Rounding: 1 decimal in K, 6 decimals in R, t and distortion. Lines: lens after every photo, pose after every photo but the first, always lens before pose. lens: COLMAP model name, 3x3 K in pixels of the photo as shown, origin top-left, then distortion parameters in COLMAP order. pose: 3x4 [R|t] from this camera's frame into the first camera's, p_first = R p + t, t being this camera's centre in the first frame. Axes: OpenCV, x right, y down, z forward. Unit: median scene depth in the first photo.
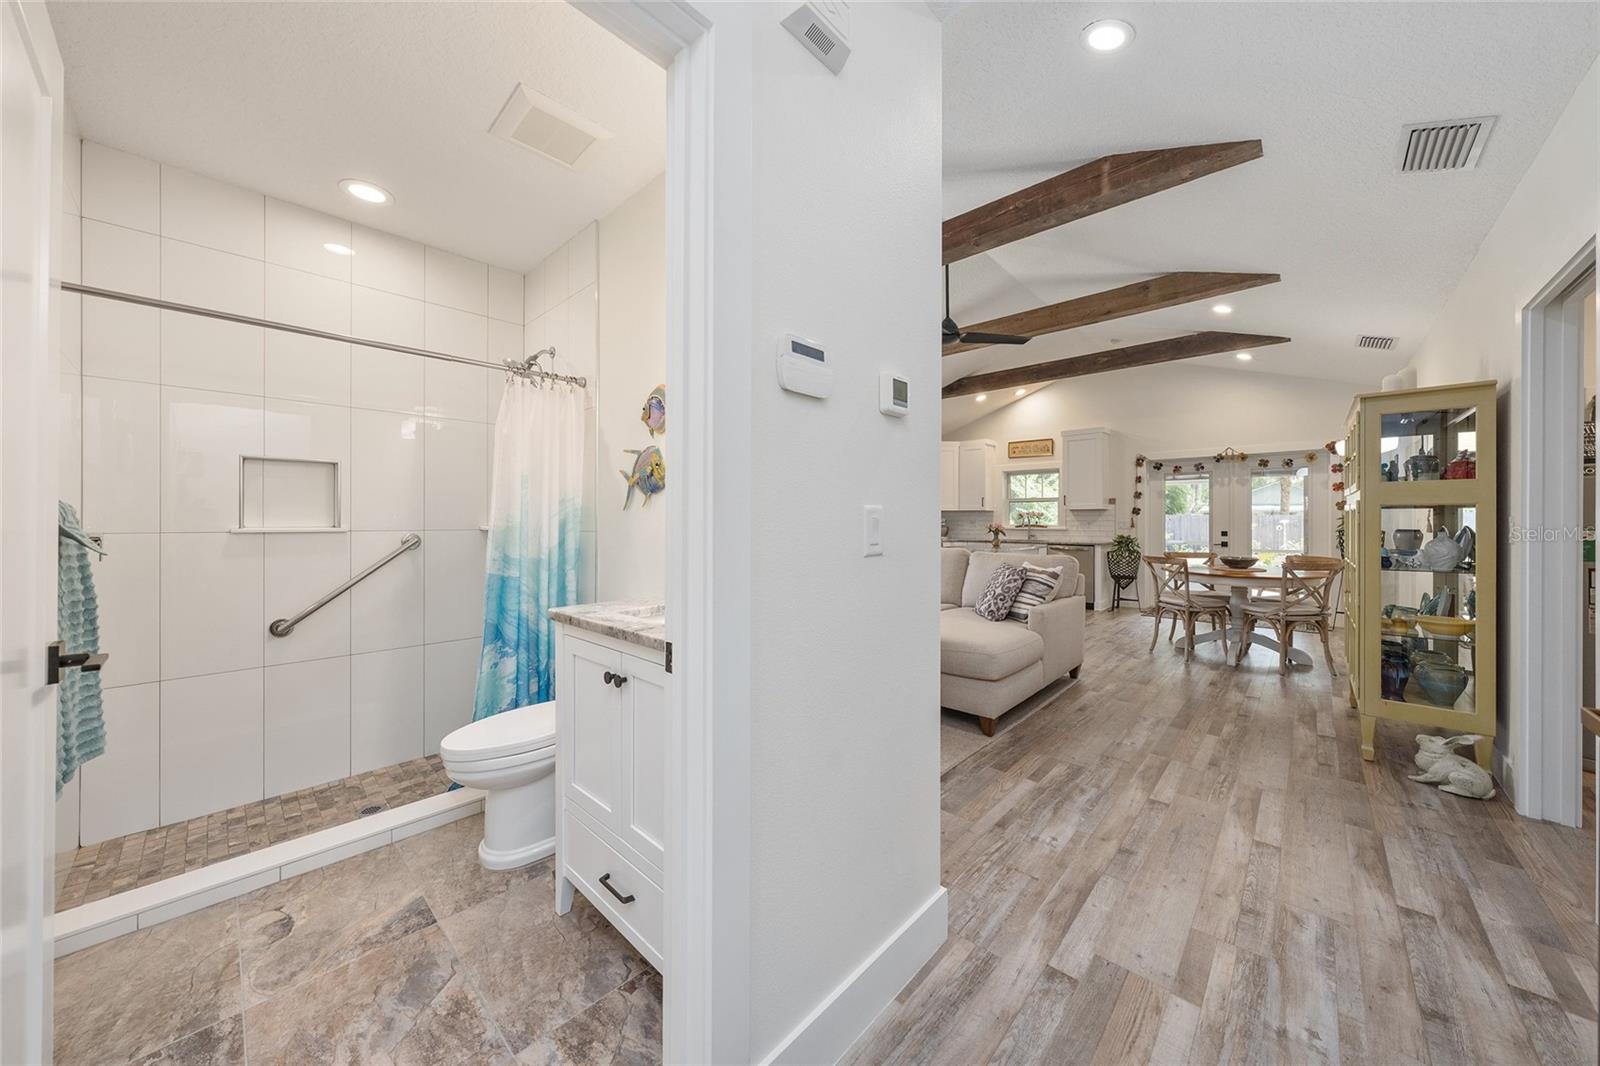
lens RADIAL K [[546.5, 0, 810.8], [0, 546.5, 522.1], [0, 0, 1]] dist [-0.002477, 0.000223]
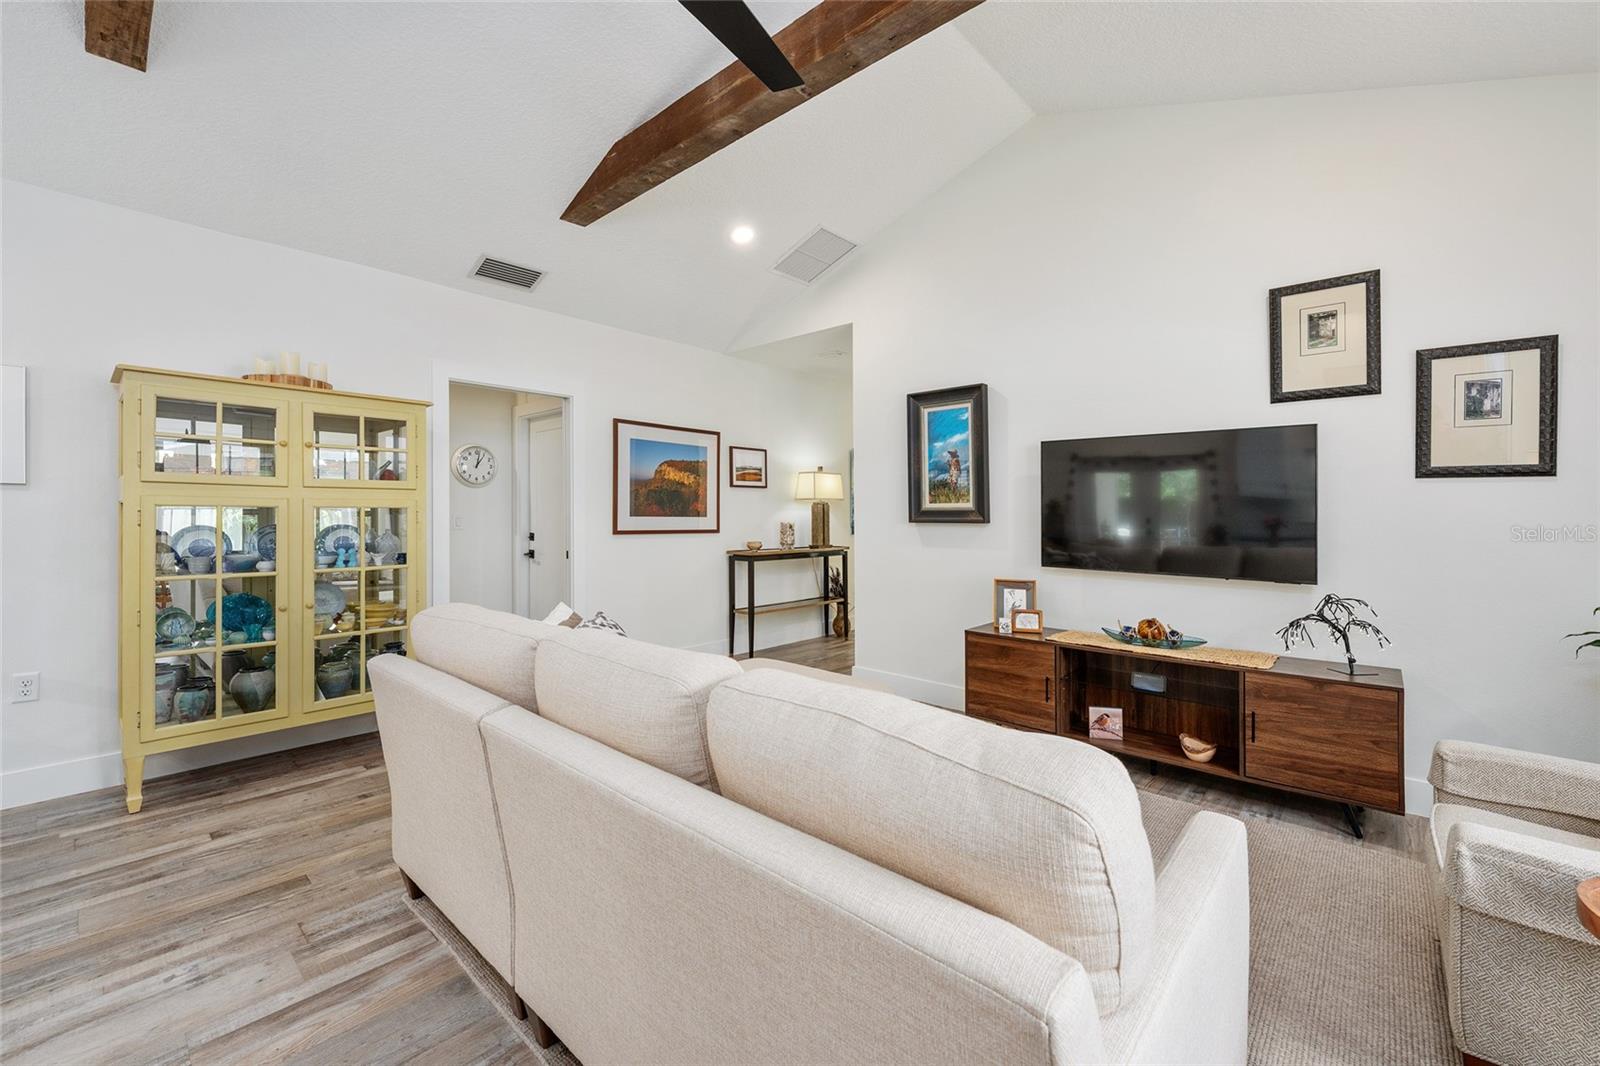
lens RADIAL K [[654.3, 0, 802.8], [0, 654.3, 504.0], [0, 0, 1]] dist [-0.001056, 0.000492]
pose [[-0.999945, -0.004330, -0.009537, 0.180233], [-0.004218, 0.999922, -0.011770, -0.012314], [0.009587, -0.011729, -0.999885, 1.428213]]
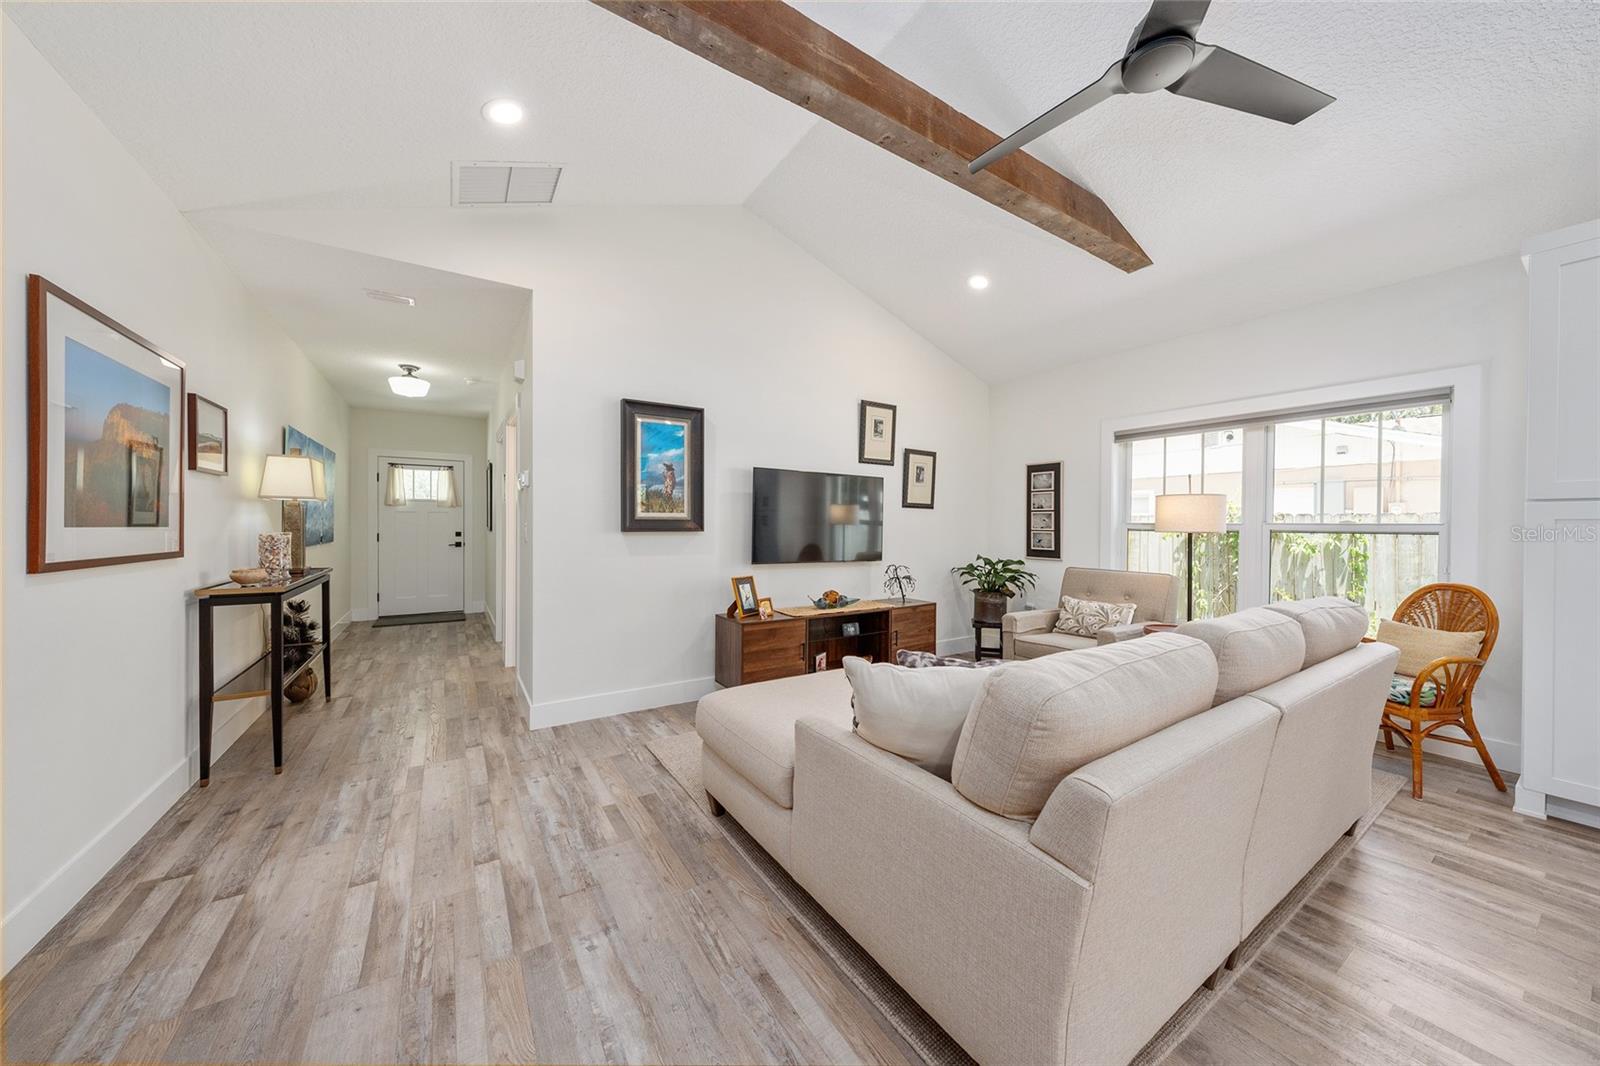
lens RADIAL K [[546.5, 0, 806.0], [0, 546.5, 527.4], [0, 0, 1]] dist [-0.002477, 0.000223]
pose [[-0.244293, 0.002430, -0.969699, 0.714606], [-0.010979, 0.999926, 0.005272, -0.010139], [0.969639, 0.011935, -0.244248, 0.898136]]
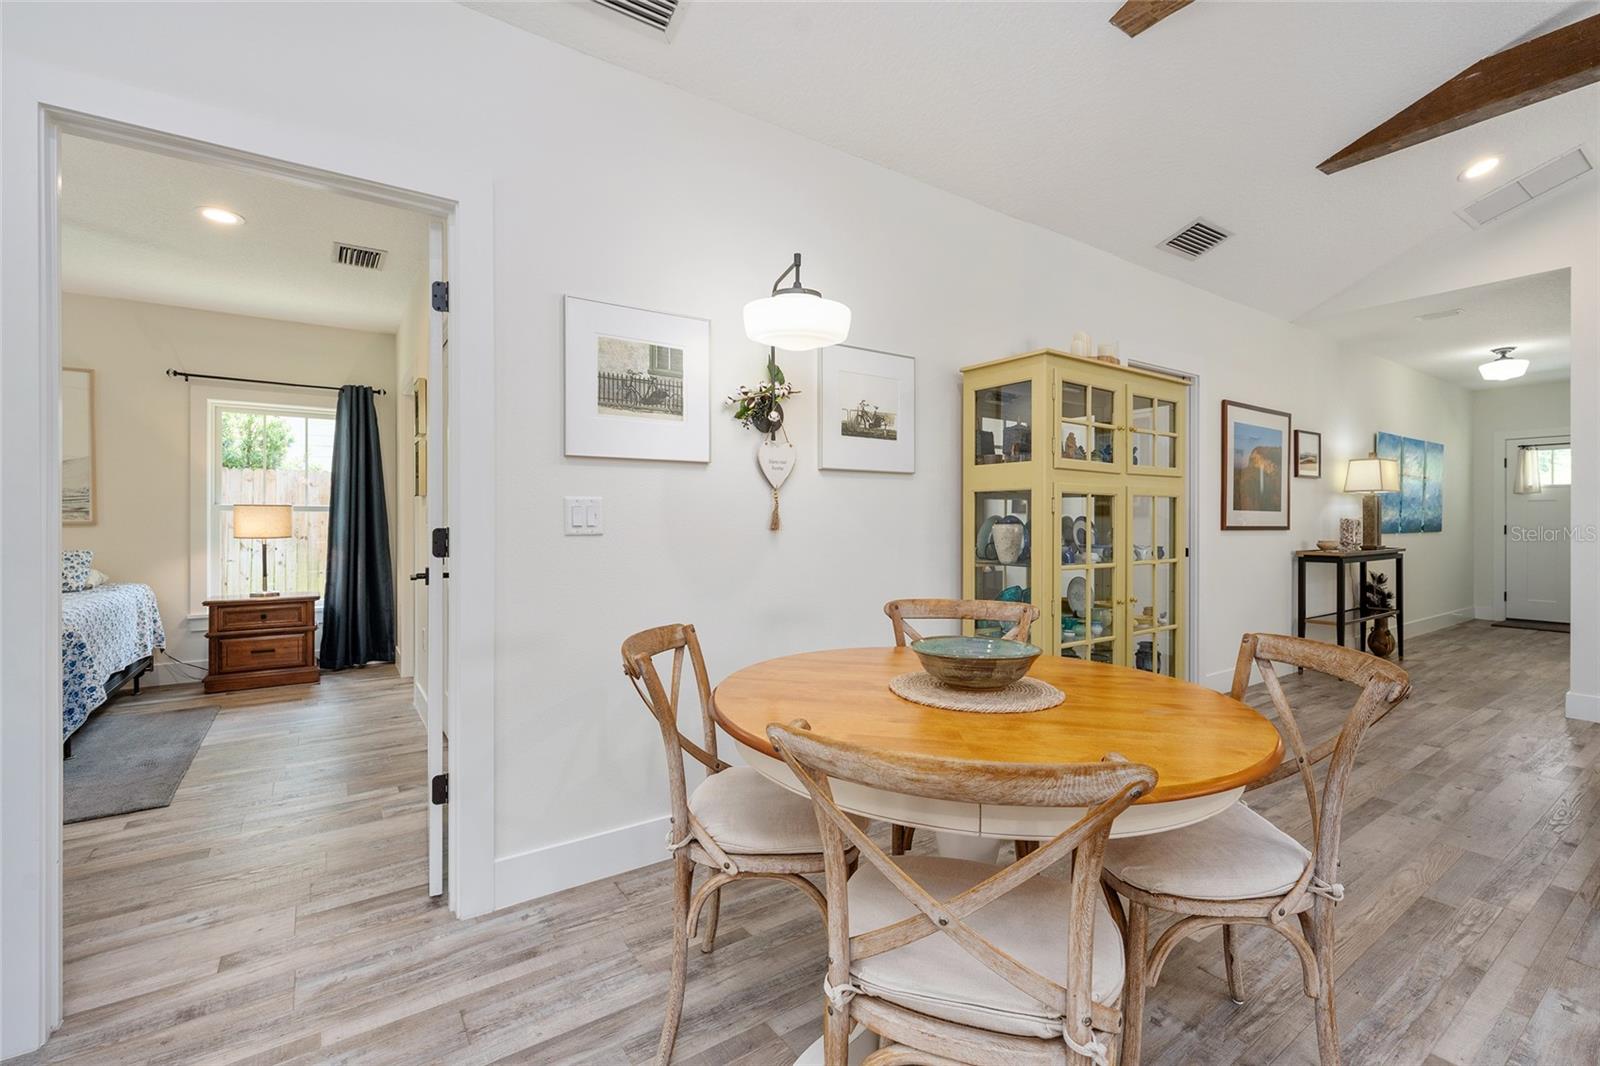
lens RADIAL K [[696.7, 0, 803.2], [0, 696.7, 522.6], [0, 0, 1]] dist [-0.003757, 0.001116]
pose [[-0.975676, -0.002597, 0.219201, 0.877007], [-0.000516, 0.999954, 0.009548, 0.006330], [-0.219216, 0.009203, -0.975633, 1.478297]]
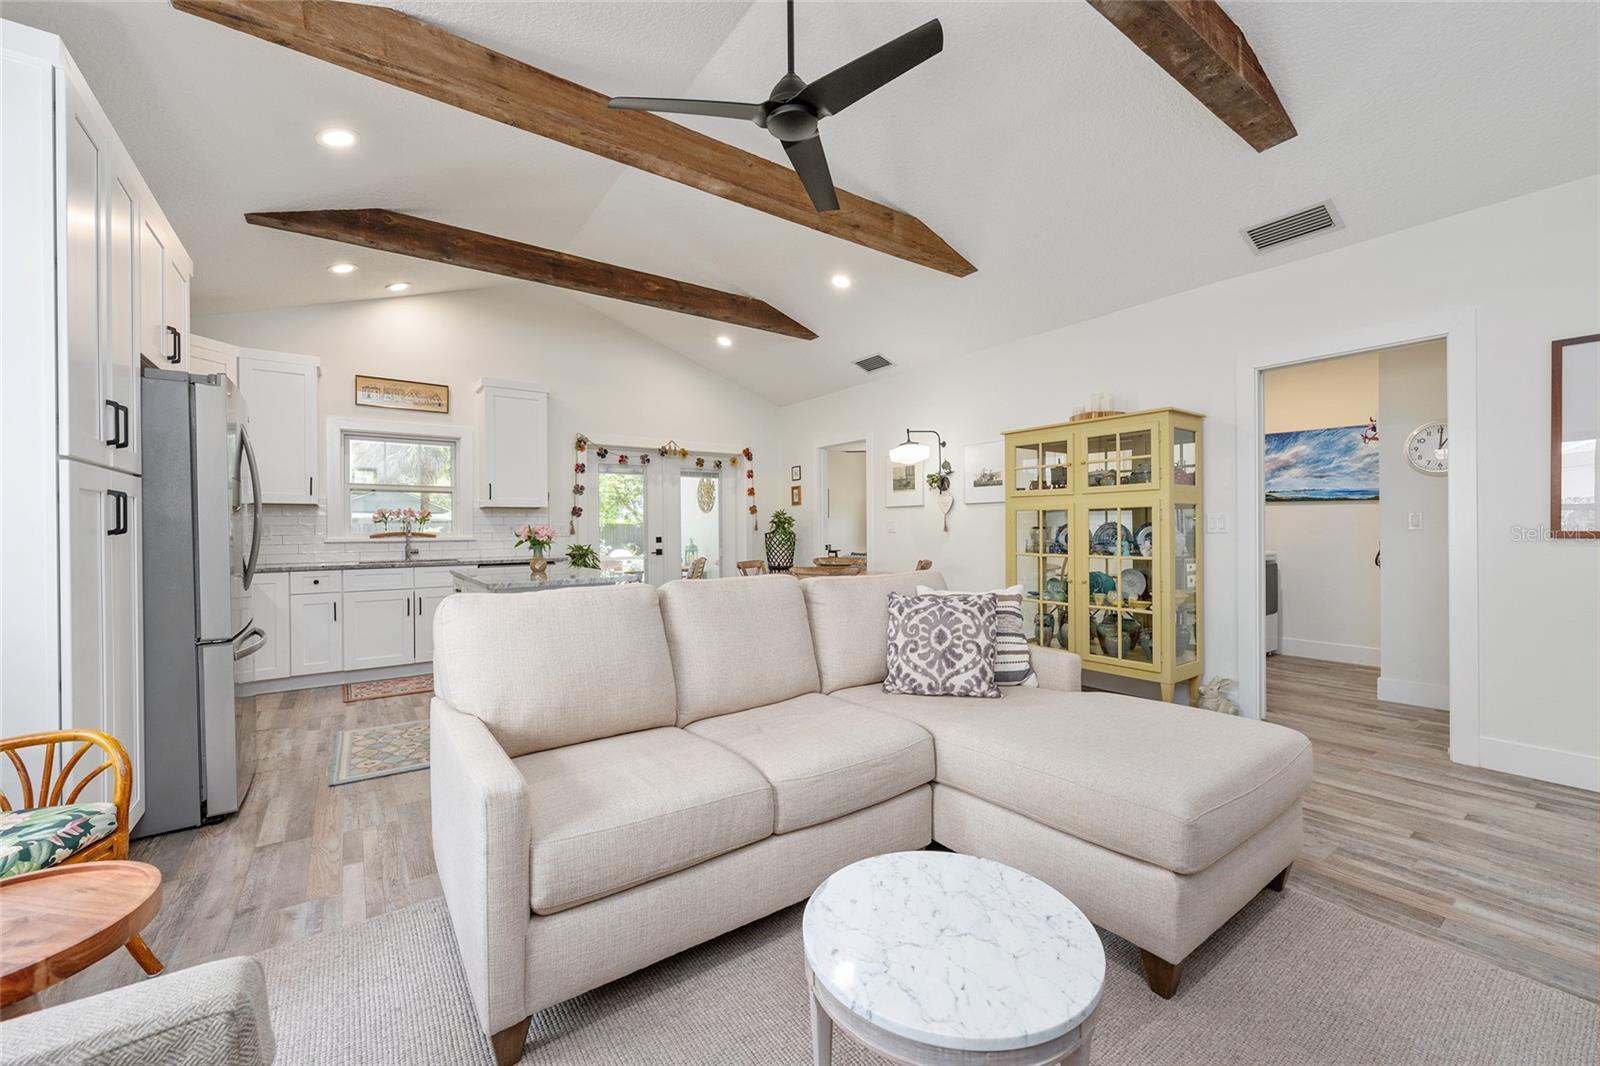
lens RADIAL K [[629.8, 0, 810.0], [0, 629.8, 532.5], [0, 0, 1]] dist [-0.004655, 0.001186]
pose [[0.196023, -0.007806, 0.980568, -0.274847], [0.011229, 0.999921, 0.005715, 0.010364], [-0.980535, 0.009890, 0.196095, 0.925514]]
